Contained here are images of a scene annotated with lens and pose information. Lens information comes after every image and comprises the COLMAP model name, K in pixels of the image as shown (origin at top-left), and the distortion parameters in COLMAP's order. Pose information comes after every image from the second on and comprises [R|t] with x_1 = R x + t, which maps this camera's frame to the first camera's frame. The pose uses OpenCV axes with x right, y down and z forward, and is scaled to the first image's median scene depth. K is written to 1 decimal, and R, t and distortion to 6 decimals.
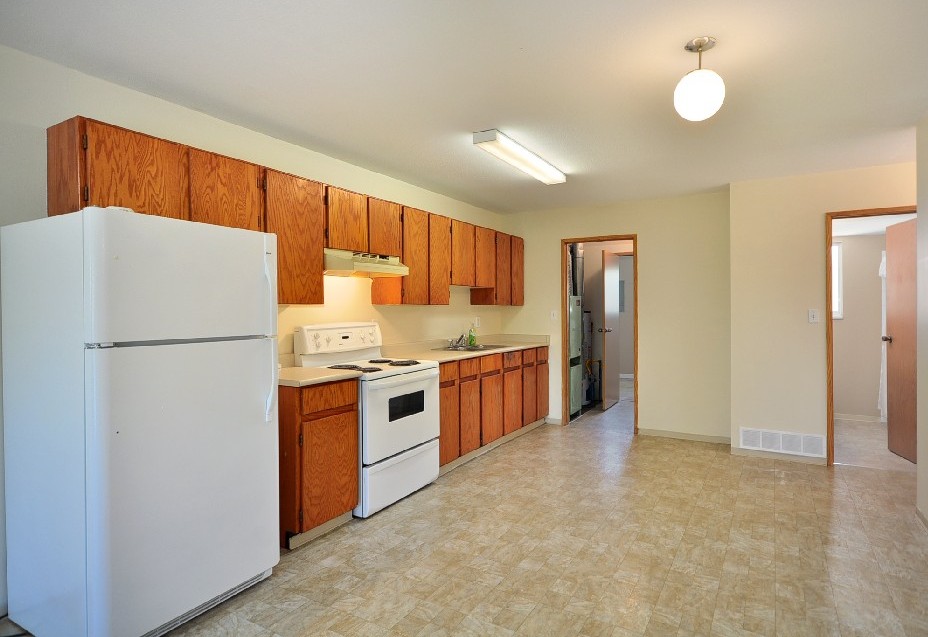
lens RADIAL K [[503.6, 0, 486.8], [0, 503.6, 313.9], [0, 0, 1]] dist [-0.000473, 0.000178]
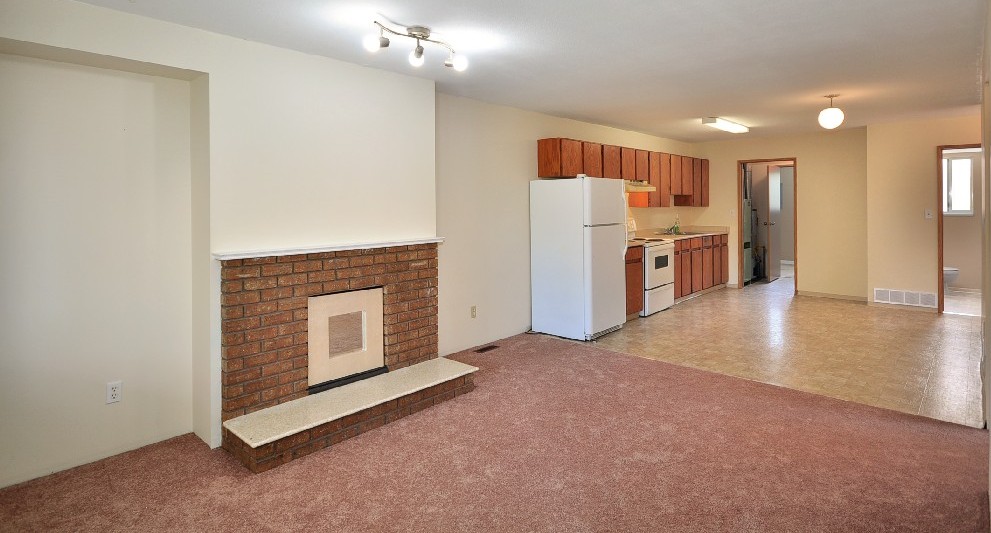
lens RADIAL K [[510.1, 0, 492.7], [0, 510.1, 209.1], [0, 0, 1]] dist [0.001684, 0.000344]
pose [[0.971781, -0.003639, -0.235857, -0.265040], [0.003764, 0.999993, 0.000078, -0.014619], [0.235855, -0.000963, 0.971788, -0.822923]]
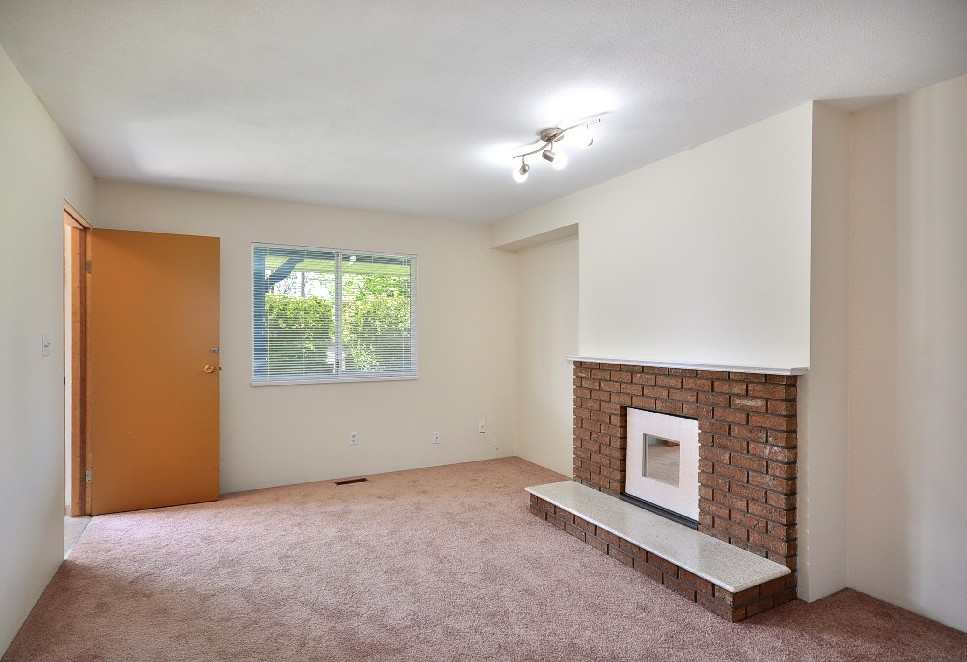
lens RADIAL K [[514.1, 0, 483.5], [0, 514.1, 331.0], [0, 0, 1]] dist [0.001449, 0.000359]
pose [[-0.537377, 0.001735, -0.843340, 0.088224], [-0.001706, 0.999994, 0.003145, -0.003434], [0.843340, 0.003128, -0.537371, 0.122455]]
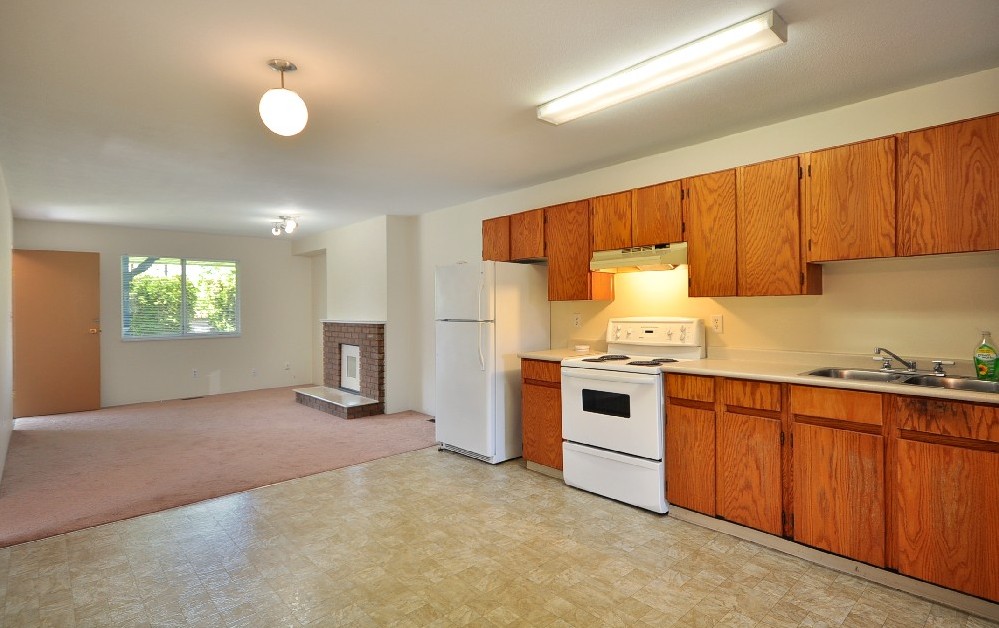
lens RADIAL K [[525.0, 0, 527.1], [0, 525.0, 309.7], [0, 0, 1]] dist [0.000190, -0.000097]
pose [[-0.304390, 0.017097, -0.952394, 0.702532], [0.005765, 0.999854, 0.016107, -0.013872], [0.952530, -0.000588, -0.304444, 0.962894]]
